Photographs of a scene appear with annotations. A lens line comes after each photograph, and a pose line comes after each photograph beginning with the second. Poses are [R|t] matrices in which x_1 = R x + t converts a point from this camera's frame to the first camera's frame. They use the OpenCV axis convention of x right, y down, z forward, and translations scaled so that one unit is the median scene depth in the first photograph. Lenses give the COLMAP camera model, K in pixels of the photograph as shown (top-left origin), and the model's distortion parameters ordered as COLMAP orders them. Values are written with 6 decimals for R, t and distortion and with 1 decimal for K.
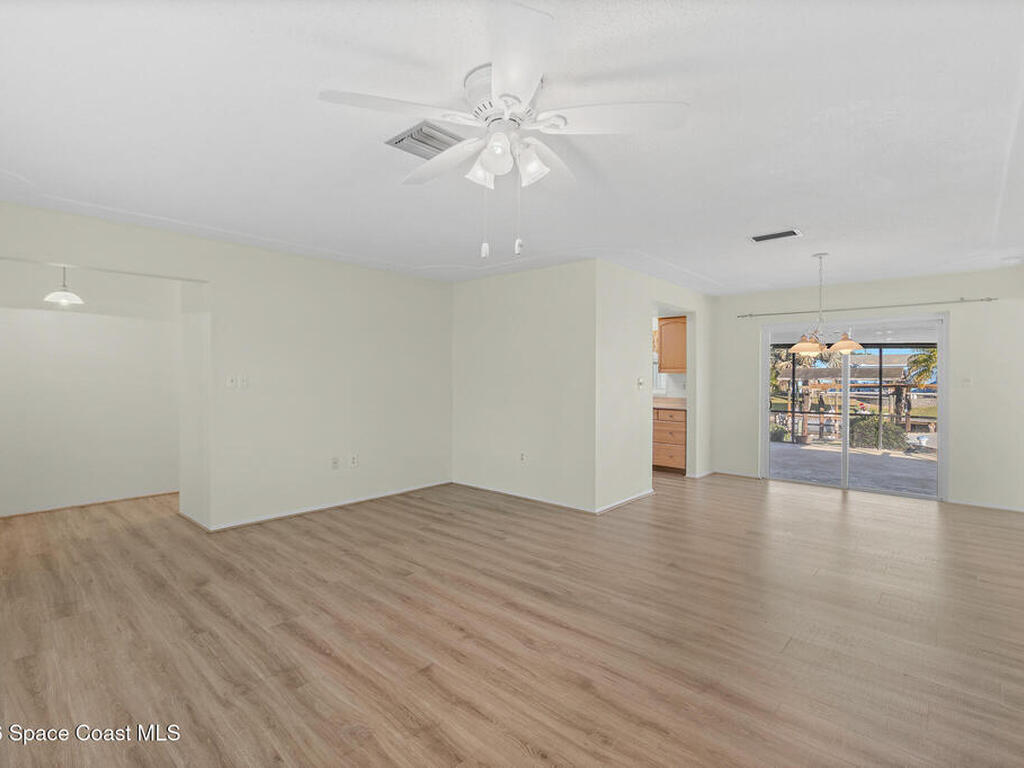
lens RADIAL K [[510.1, 0, 492.1], [0, 510.1, 372.9], [0, 0, 1]] dist [-0.006172, 0.000388]
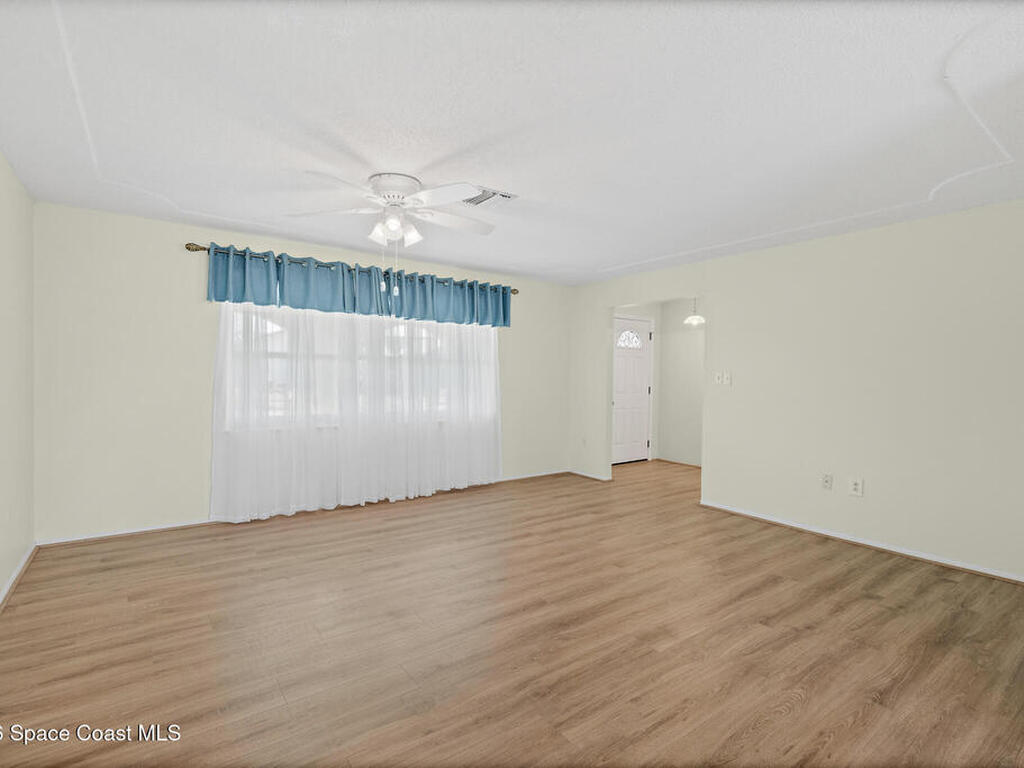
lens RADIAL K [[510.1, 0, 506.2], [0, 510.1, 365.9], [0, 0, 1]] dist [-0.000302, -0.000042]
pose [[-0.208178, -0.018622, -0.977914, 0.700425], [-0.006167, 0.999824, -0.017727, 0.012136], [0.978072, 0.002341, -0.208256, 0.785300]]
